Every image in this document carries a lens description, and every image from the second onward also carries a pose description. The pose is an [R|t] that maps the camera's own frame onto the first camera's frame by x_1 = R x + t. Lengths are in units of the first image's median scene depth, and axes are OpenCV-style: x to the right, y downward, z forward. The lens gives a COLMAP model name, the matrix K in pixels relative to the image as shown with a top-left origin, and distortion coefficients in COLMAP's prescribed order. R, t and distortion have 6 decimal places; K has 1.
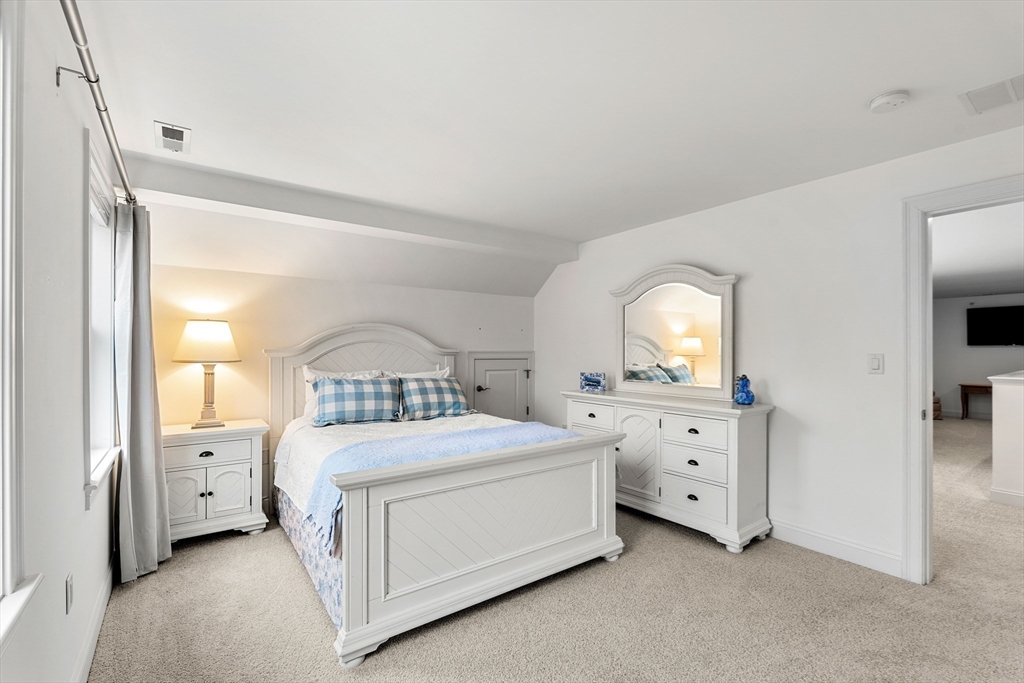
lens RADIAL K [[453.6, 0, 516.7], [0, 453.6, 349.4], [0, 0, 1]] dist [-0.003920, 0.000733]
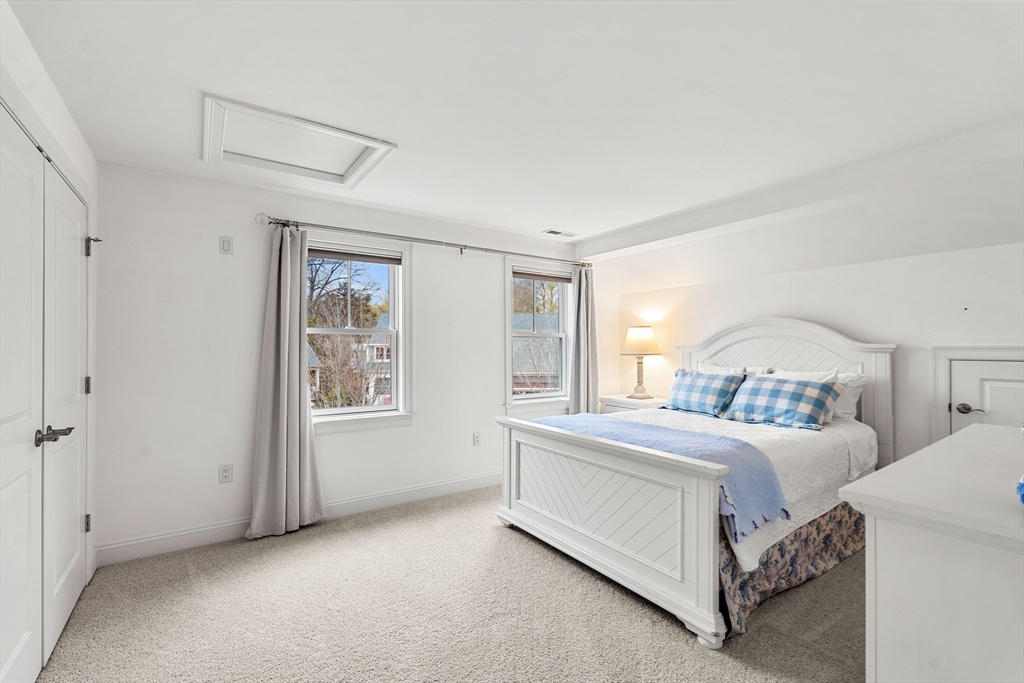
lens RADIAL K [[453.6, 0, 515.6], [0, 453.6, 343.1], [0, 0, 1]] dist [-0.003920, 0.000733]
pose [[-0.036125, -0.010192, -0.999295, 0.729150], [0.006558, 0.999924, -0.010435, 0.002854], [0.999326, -0.006930, -0.036055, 0.580872]]
